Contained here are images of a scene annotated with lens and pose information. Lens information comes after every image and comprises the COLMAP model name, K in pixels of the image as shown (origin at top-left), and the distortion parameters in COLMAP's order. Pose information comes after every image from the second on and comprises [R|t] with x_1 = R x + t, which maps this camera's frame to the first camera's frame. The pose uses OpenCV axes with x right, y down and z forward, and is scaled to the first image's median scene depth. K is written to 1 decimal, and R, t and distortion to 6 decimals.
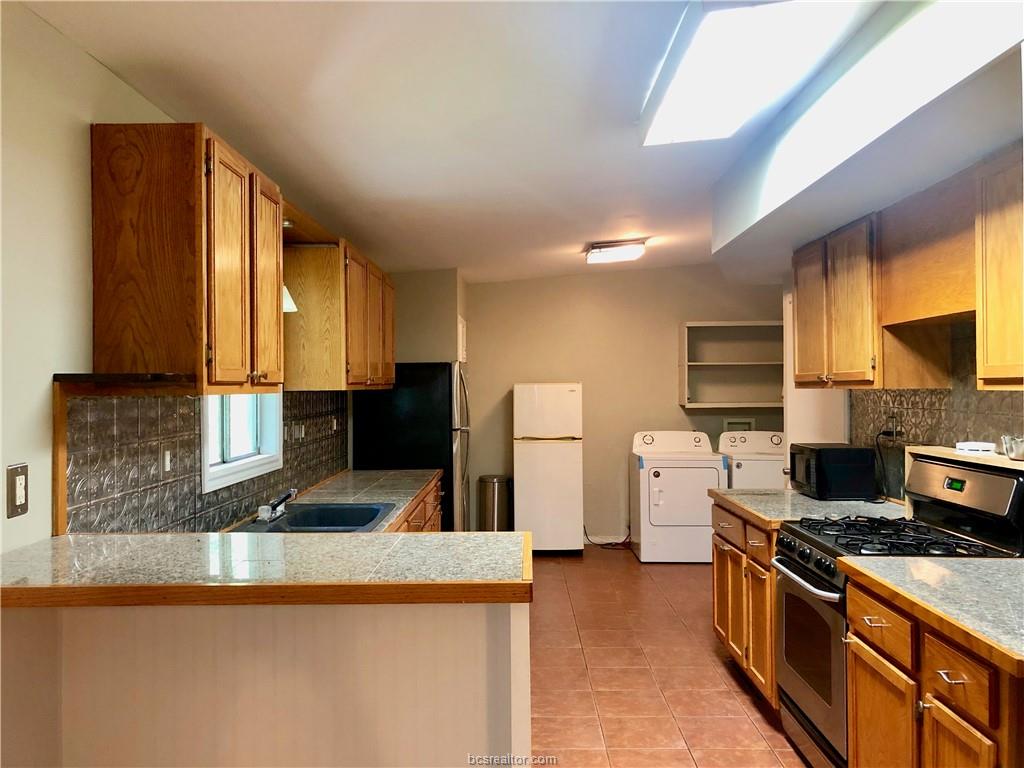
lens RADIAL K [[824.9, 0, 512.3], [0, 824.9, 372.3], [0, 0, 1]] dist [0.021161, -0.002543]
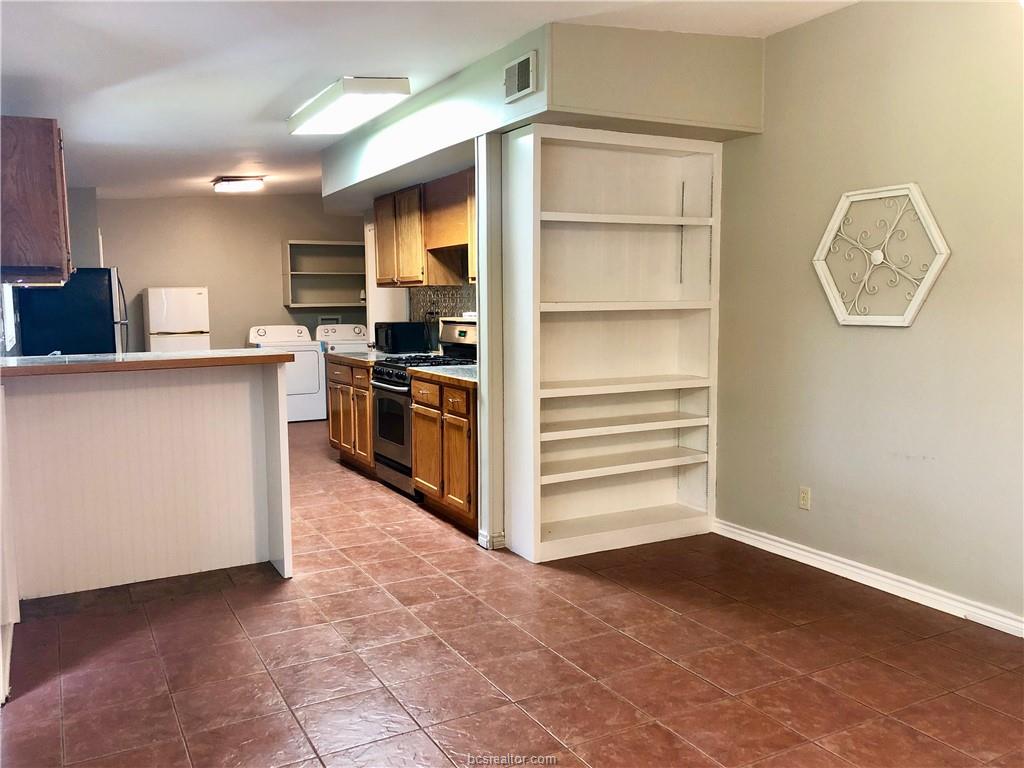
lens RADIAL K [[824.9, 0, 512.3], [0, 824.9, 372.3], [0, 0, 1]] dist [0.021161, -0.002543]
pose [[0.868107, -0.048819, 0.493970, -0.232068], [-0.001592, 0.994873, 0.101121, 0.022356], [-0.496374, -0.088570, 0.863579, -0.529407]]
